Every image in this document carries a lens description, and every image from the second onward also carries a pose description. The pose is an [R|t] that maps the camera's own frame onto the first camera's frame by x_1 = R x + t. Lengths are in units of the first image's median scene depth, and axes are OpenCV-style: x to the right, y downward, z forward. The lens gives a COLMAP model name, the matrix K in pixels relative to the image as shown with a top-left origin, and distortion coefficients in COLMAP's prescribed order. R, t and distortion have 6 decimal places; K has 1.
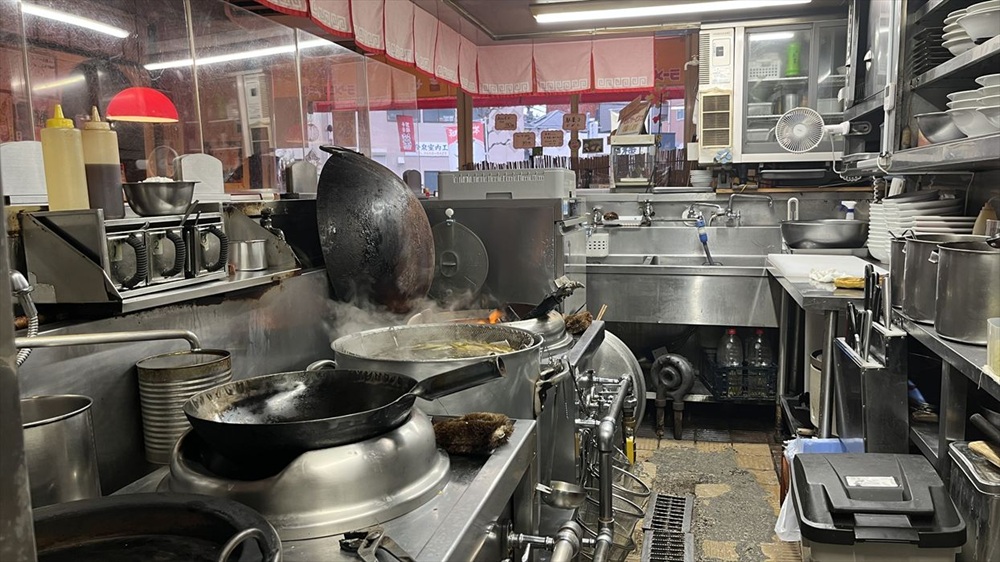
lens RADIAL K [[758.2, 0, 497.7], [0, 758.2, 288.5], [0, 0, 1]] dist [0.054175, -0.071015]
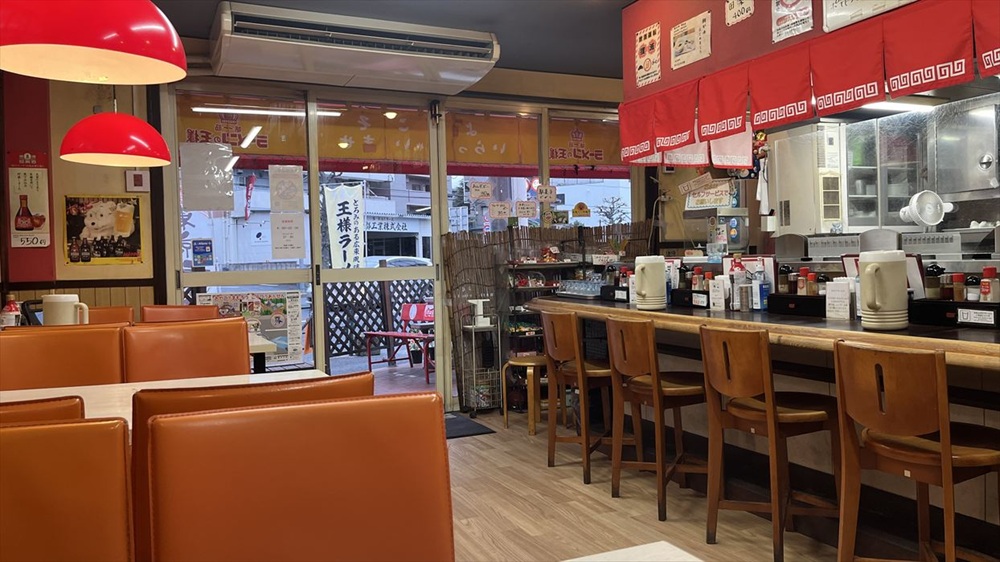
lens RADIAL K [[758.2, 0, 502.8], [0, 758.2, 282.9], [0, 0, 1]] dist [0.054175, -0.071015]
pose [[0.780560, -0.028443, 0.624433, -0.570845], [0.095785, 0.992609, -0.074521, -0.032775], [-0.617698, 0.117980, 0.777515, 0.270367]]
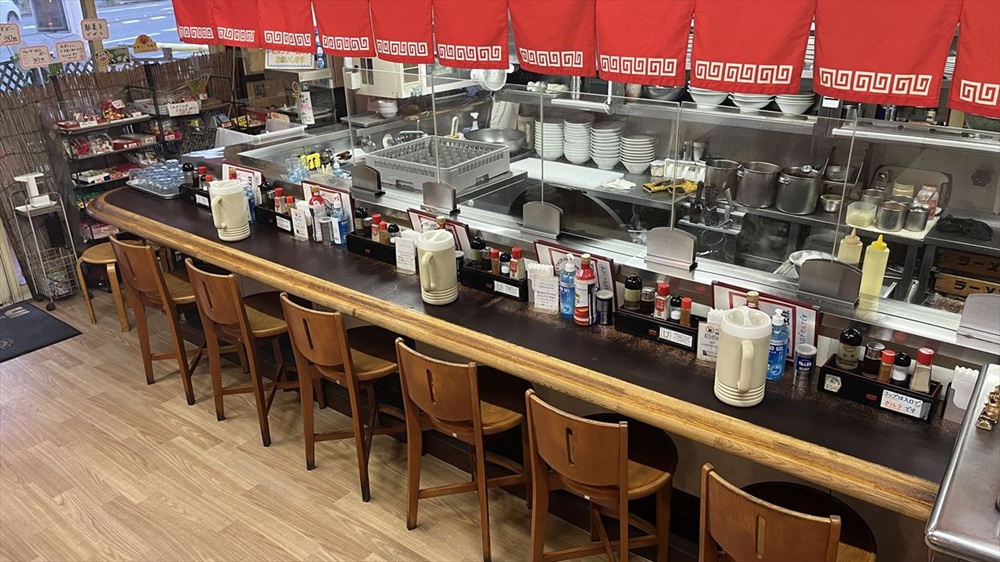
lens RADIAL K [[758.2, 0, 509.4], [0, 758.2, 291.7], [0, 0, 1]] dist [0.054175, -0.071015]
pose [[0.392737, -0.360073, 0.846230, -0.530905], [0.121187, 0.932403, 0.340496, -0.180790], [-0.911631, -0.031173, 0.409825, 0.234820]]
